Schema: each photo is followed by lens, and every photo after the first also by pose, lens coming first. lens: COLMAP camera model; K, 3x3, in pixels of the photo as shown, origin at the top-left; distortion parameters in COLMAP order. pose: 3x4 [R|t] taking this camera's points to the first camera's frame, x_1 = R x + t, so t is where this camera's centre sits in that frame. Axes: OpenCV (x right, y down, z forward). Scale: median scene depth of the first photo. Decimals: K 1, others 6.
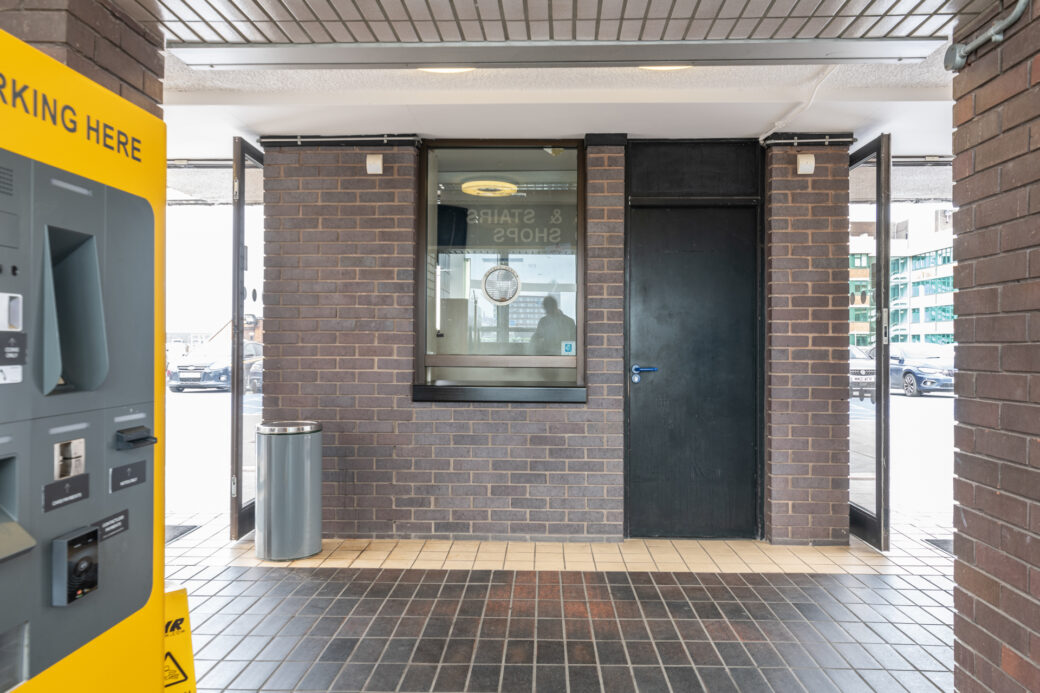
lens RADIAL K [[731.7, 0, 520.3], [0, 731.7, 345.3], [0, 0, 1]] dist [-0.000229, -0.000054]
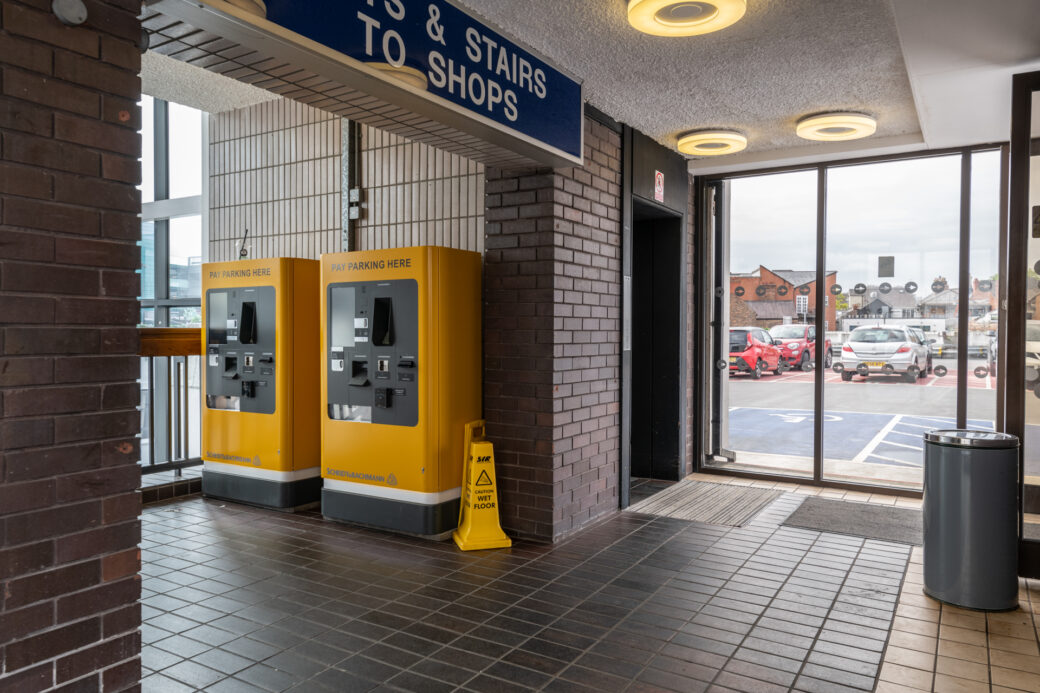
lens RADIAL K [[731.7, 0, 519.7], [0, 731.7, 344.6], [0, 0, 1]] dist [-0.000229, -0.000054]
pose [[-0.496512, 0.005089, -0.868015, 1.792886], [-0.006413, 0.999934, 0.009531, 0.020623], [0.868006, 0.010299, -0.496447, 2.904920]]
